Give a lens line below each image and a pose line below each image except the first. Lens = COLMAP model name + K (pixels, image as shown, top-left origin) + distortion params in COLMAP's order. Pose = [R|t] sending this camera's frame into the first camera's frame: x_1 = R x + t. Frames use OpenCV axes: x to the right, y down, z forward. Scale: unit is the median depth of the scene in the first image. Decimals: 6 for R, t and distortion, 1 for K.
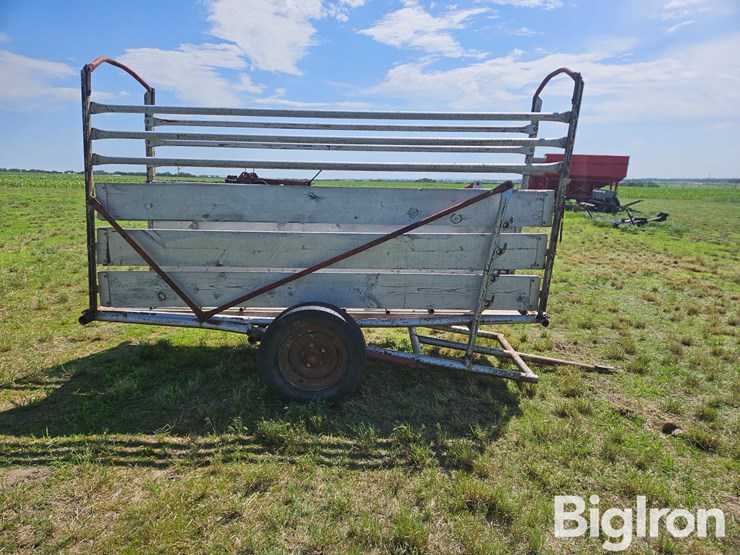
lens RADIAL K [[497.5, 0, 372.1], [0, 497.5, 278.6], [0, 0, 1]] dist [0.067823, -0.058860]
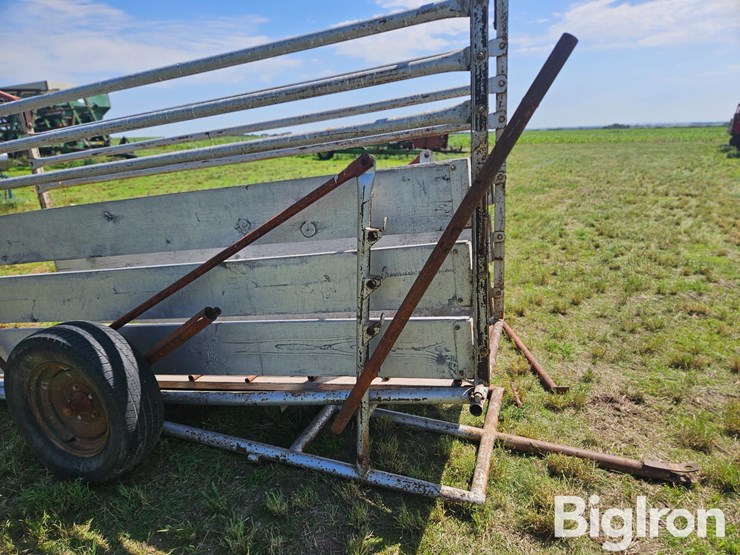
lens RADIAL K [[497.5, 0, 370.0], [0, 497.5, 278.7], [0, 0, 1]] dist [0.067823, -0.058860]
pose [[0.935448, -0.060378, -0.348270, 0.439351], [0.075135, 0.996751, 0.029009, -0.074335], [0.345387, -0.053303, 0.936945, 0.476818]]
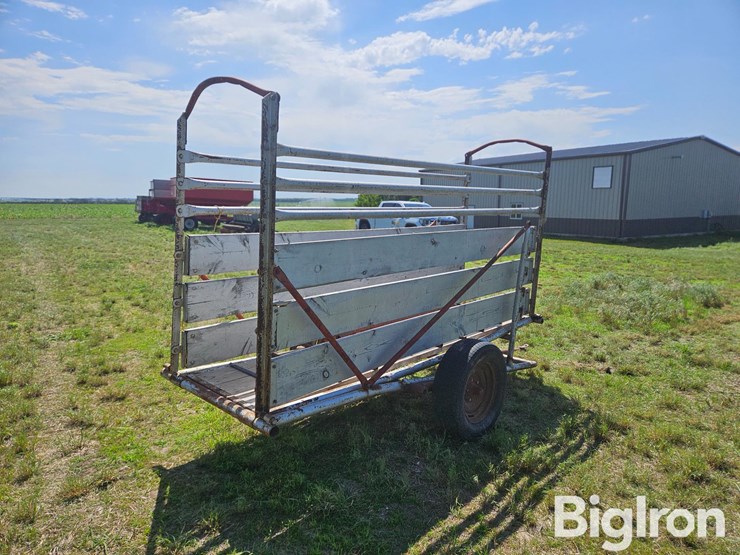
lens RADIAL K [[497.5, 0, 372.8], [0, 497.5, 272.8], [0, 0, 1]] dist [0.067823, -0.058860]
pose [[0.685450, -0.112782, 0.719332, -0.965474], [0.146511, 0.989088, 0.015466, -0.134970], [-0.713227, 0.094789, 0.694494, 0.364170]]
